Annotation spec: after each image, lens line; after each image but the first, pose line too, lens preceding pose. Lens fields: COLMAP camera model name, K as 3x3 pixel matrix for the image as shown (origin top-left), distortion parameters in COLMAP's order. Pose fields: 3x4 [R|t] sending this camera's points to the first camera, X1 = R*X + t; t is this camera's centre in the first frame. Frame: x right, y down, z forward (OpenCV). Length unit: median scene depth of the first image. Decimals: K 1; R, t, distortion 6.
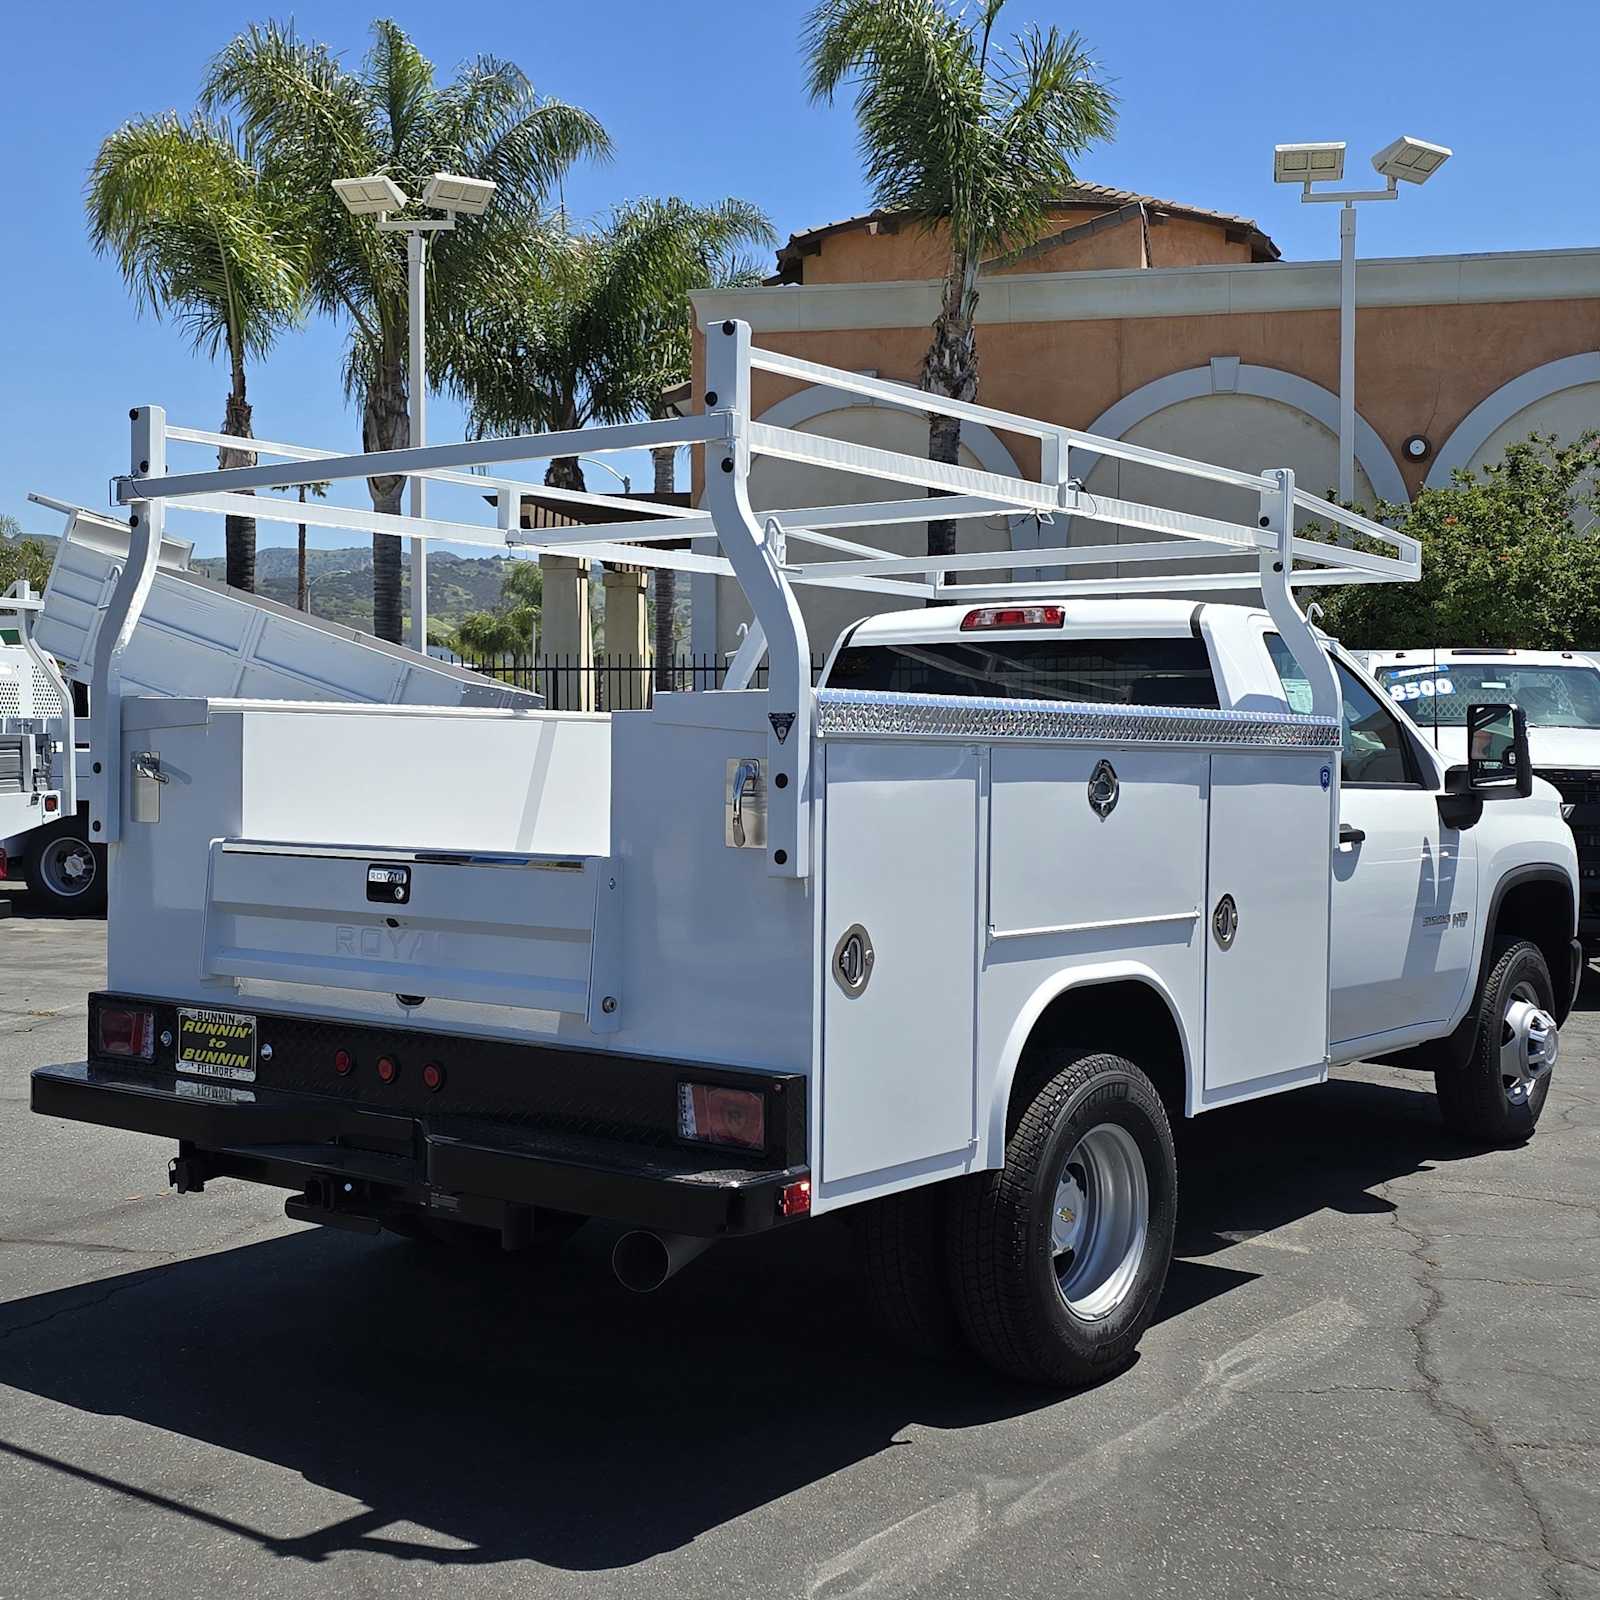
lens RADIAL K [[2067.2, 0, 843.2], [0, 2067.2, 790.4], [0, 0, 1]] dist [0.122362, -0.219613]
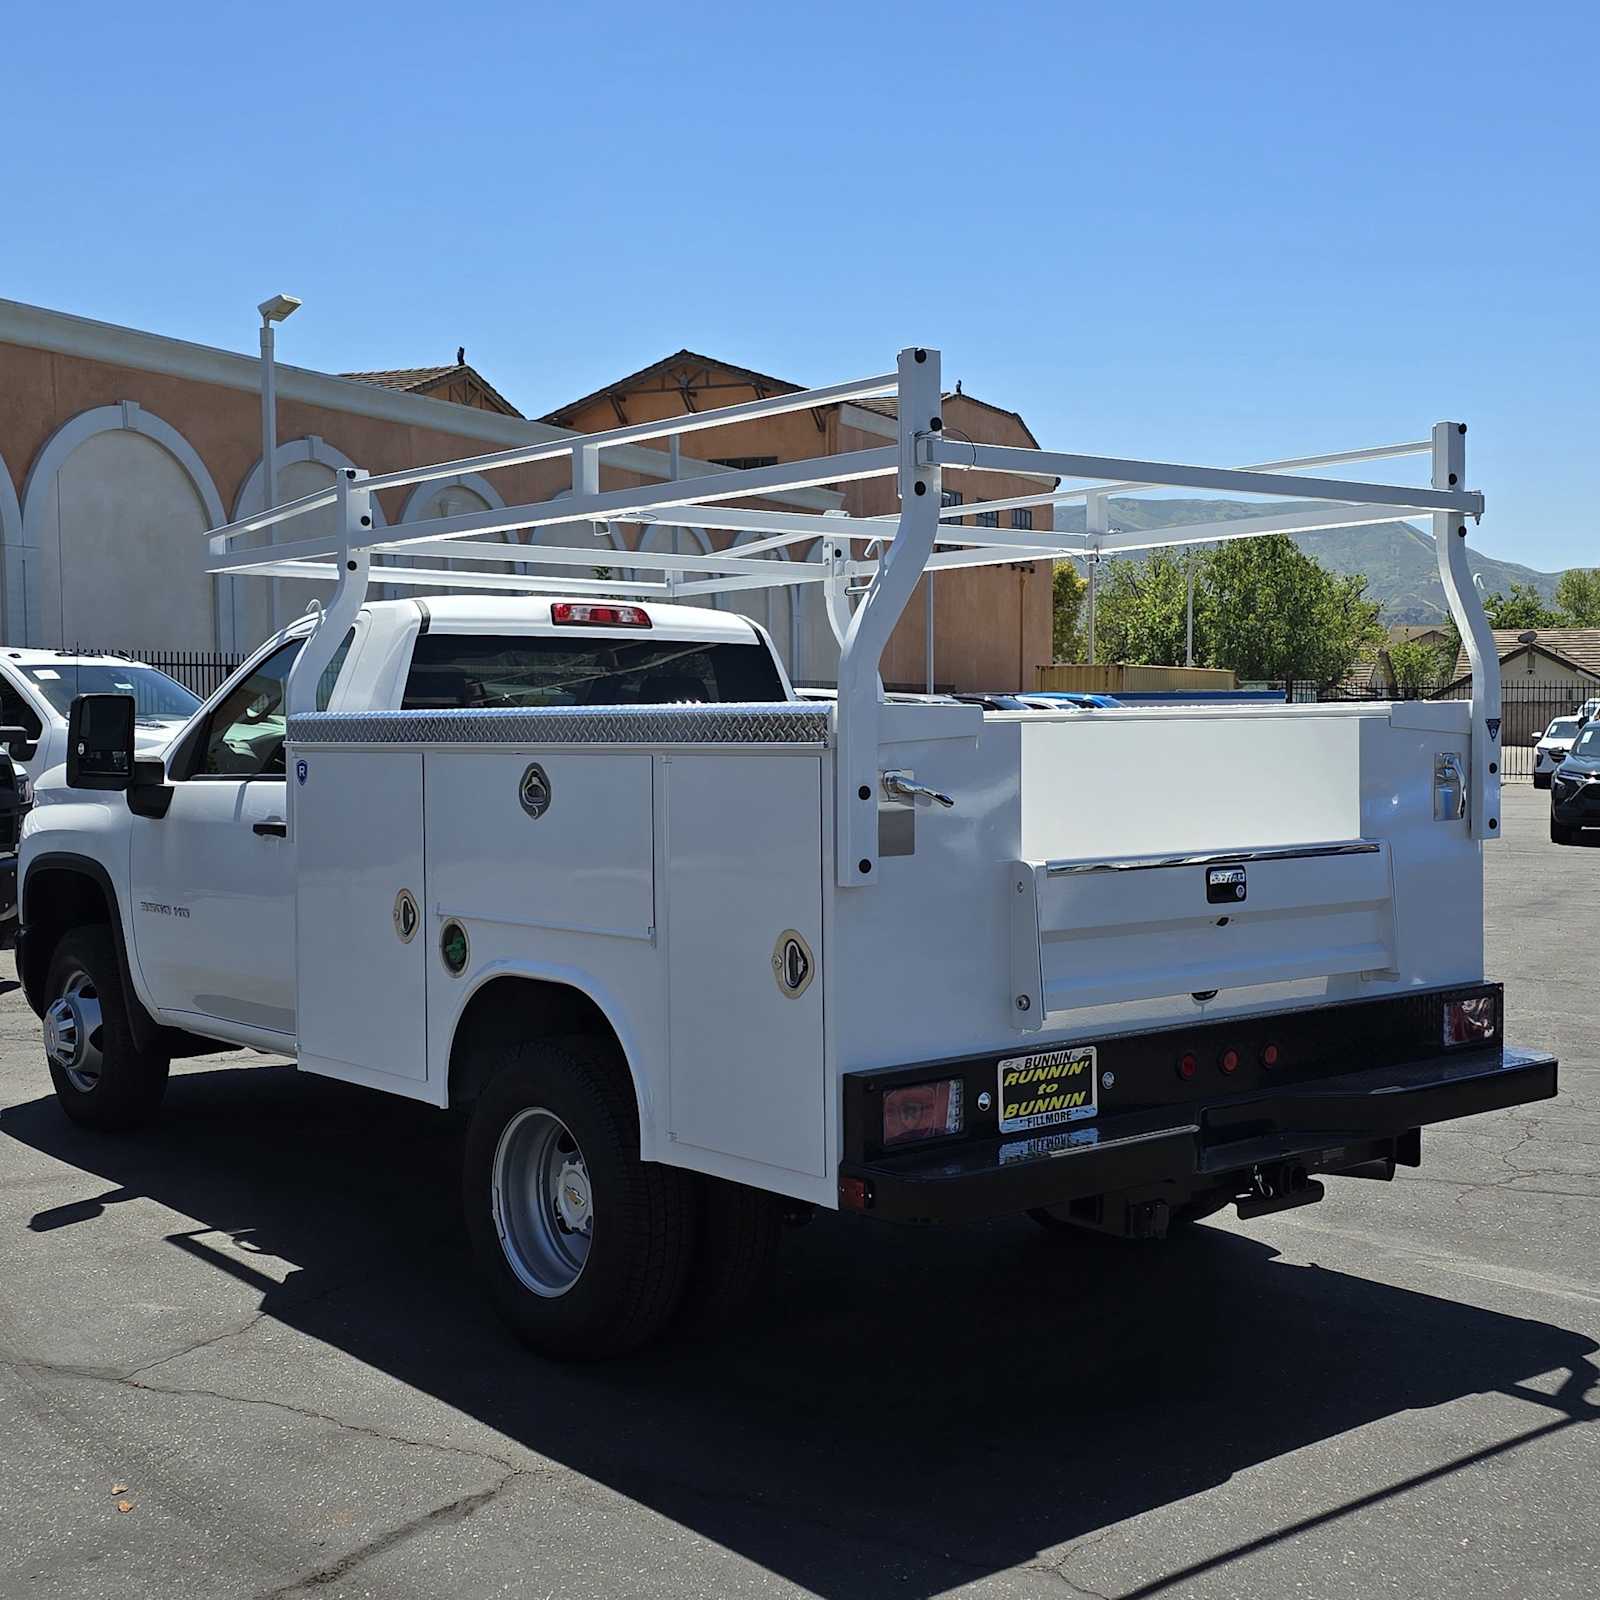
lens RADIAL K [[2055.5, 0, 800.0], [0, 2055.5, 800.0], [0, 0, 1]] dist [0.087737, -0.104210]
pose [[0.246810, -0.047644, 0.967892, -0.874567], [0.027737, 0.998729, 0.042089, -0.032281], [-0.968667, 0.016458, 0.247818, 0.652270]]
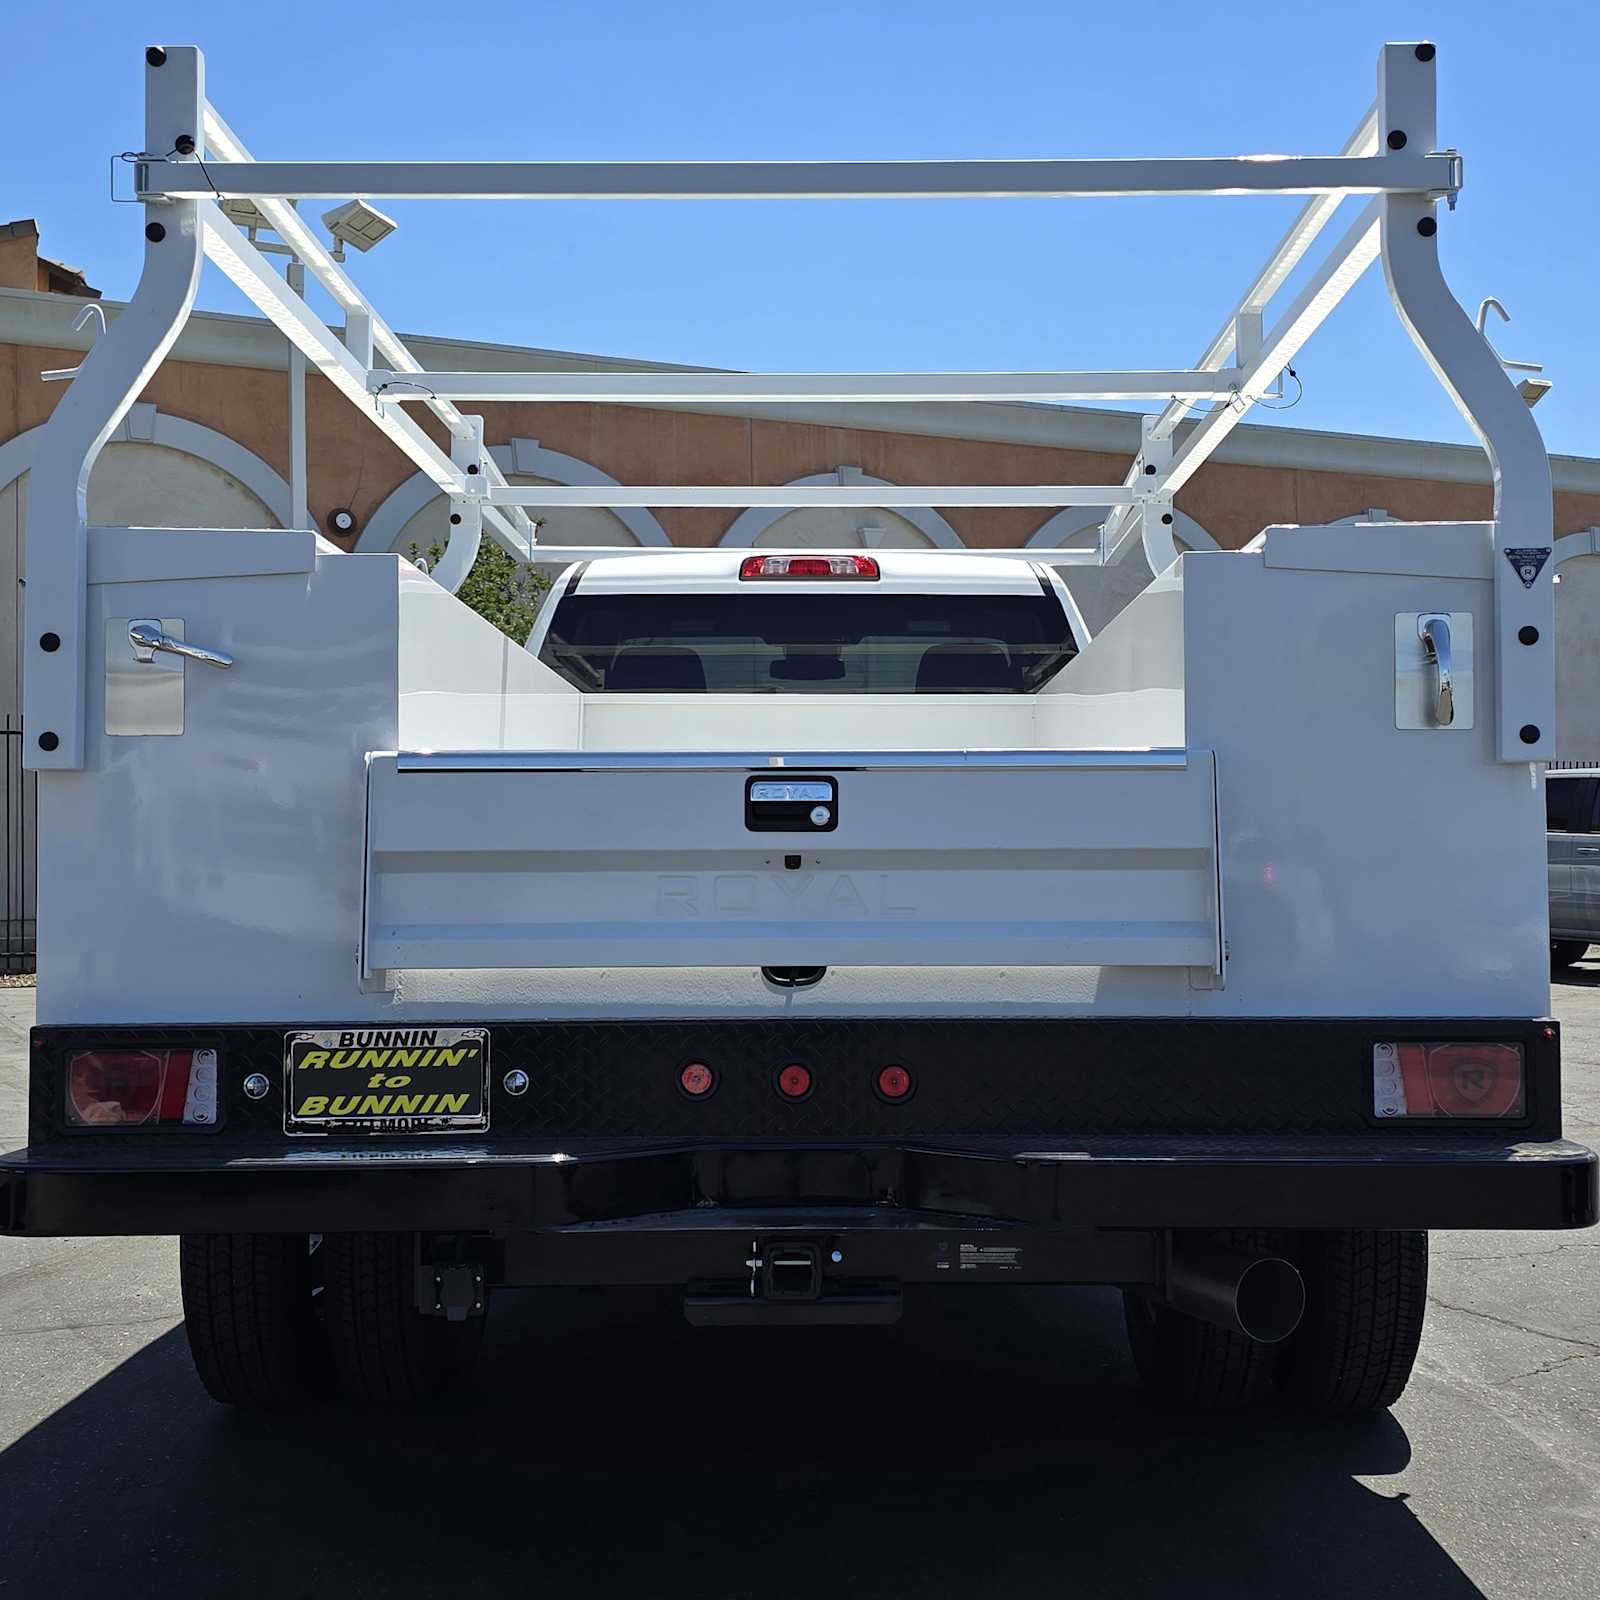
lens RADIAL K [[2067.2, 0, 843.2], [0, 2067.2, 790.4], [0, 0, 1]] dist [0.122362, -0.219613]
pose [[0.799262, 0.011016, 0.600881, -0.417121], [0.023376, 0.998505, -0.049400, 0.050940], [-0.600528, 0.053530, 0.797810, 0.313183]]
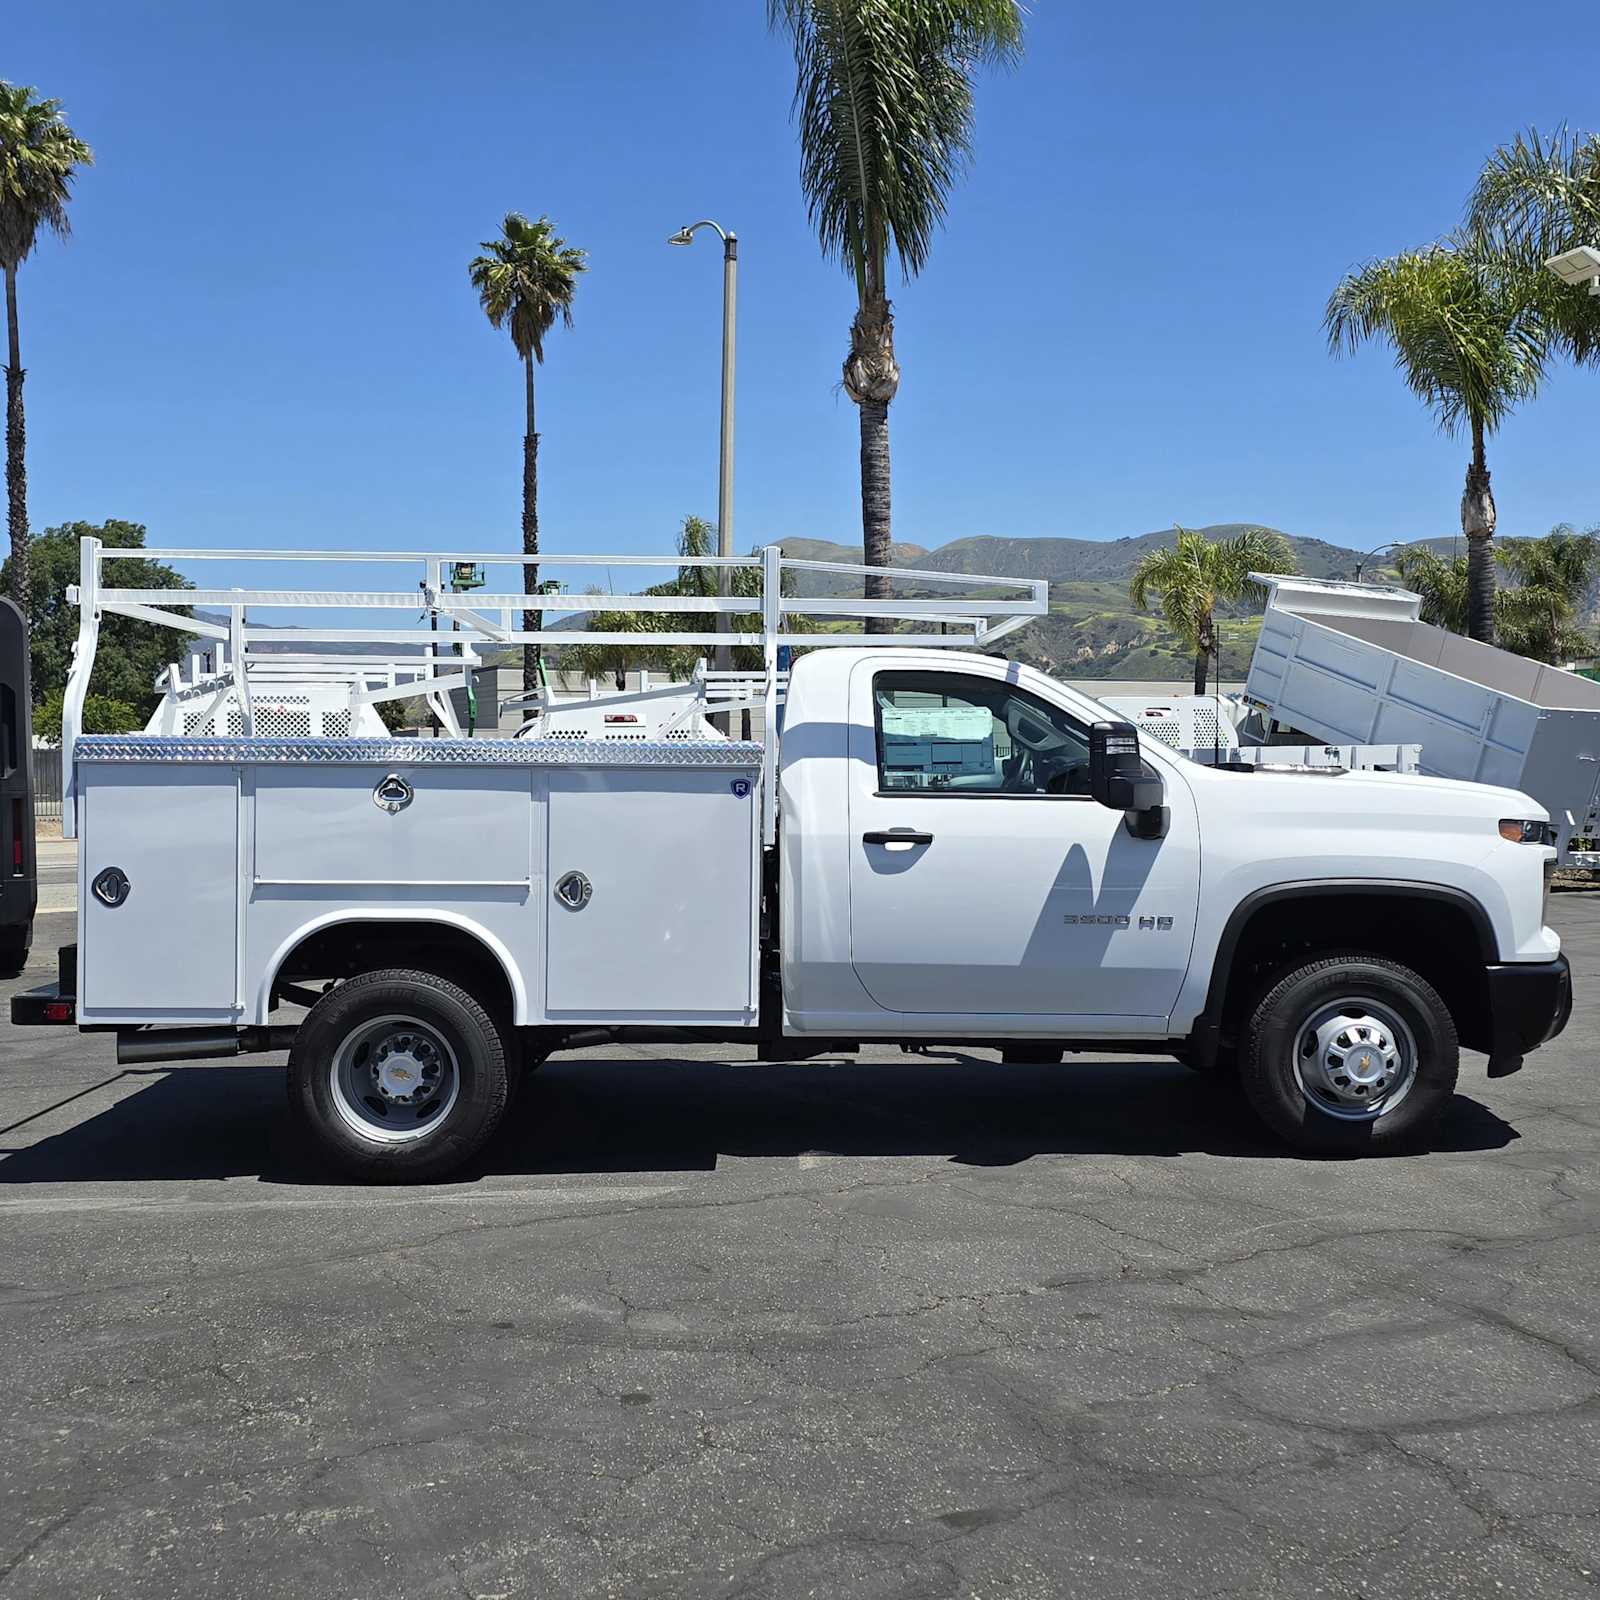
lens RADIAL K [[1756.1, 0, 783.3], [0, 1756.1, 803.2], [0, 0, 1]] dist [0.110238, -0.003667]
pose [[0.615171, 0.008909, -0.788344, 0.956231], [-0.010871, 0.999937, 0.002817, -0.000210], [0.788319, 0.006837, 0.615229, 0.309011]]
